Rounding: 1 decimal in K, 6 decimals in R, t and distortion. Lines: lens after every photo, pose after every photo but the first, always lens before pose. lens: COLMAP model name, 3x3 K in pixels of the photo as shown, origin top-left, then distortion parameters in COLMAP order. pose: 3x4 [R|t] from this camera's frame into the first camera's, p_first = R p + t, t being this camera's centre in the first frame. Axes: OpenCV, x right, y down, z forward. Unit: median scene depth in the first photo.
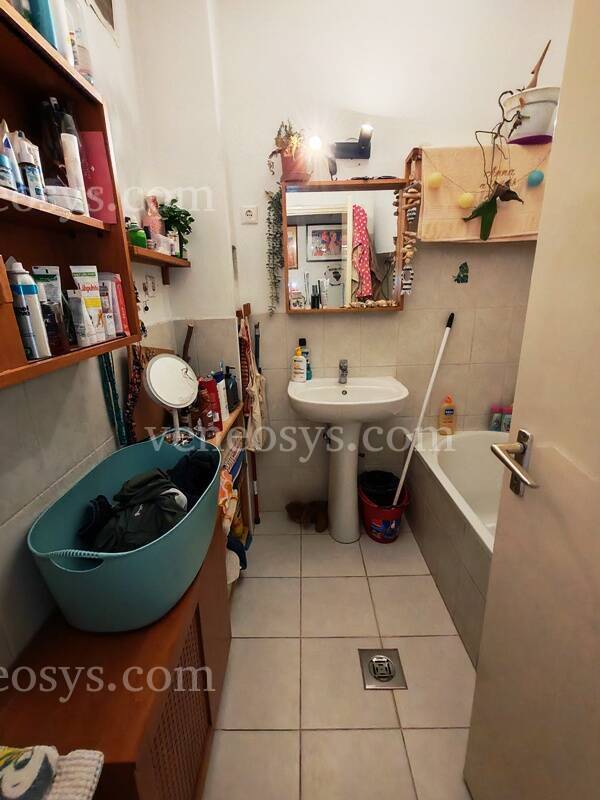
lens RADIAL K [[369.5, 0, 296.5], [0, 369.5, 396.9], [0, 0, 1]] dist [0.003088, 0.000893]
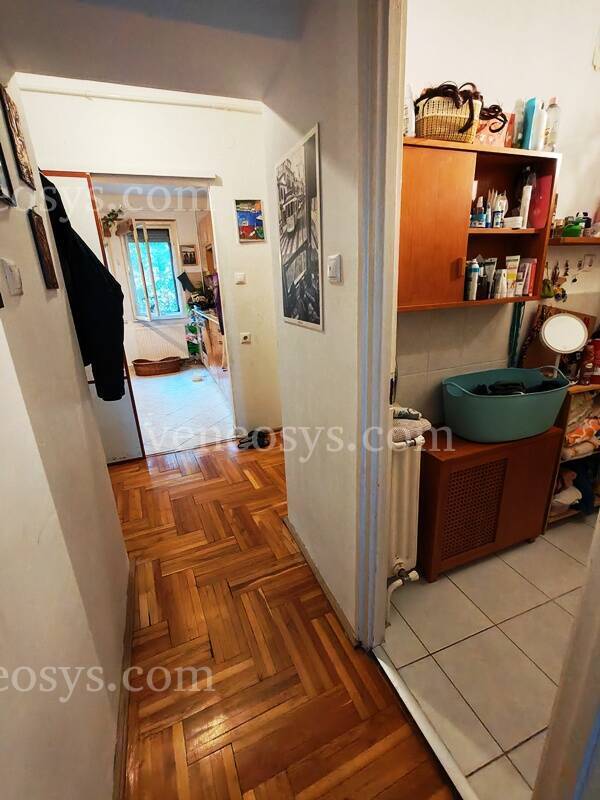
lens RADIAL K [[369.5, 0, 296.5], [0, 369.5, 396.9], [0, 0, 1]] dist [0.003088, 0.000893]
pose [[0.372035, 0.296543, -0.879575, 0.901834], [-0.234387, 0.946899, 0.220102, 0.172260], [0.898139, 0.124275, 0.421785, -0.709252]]
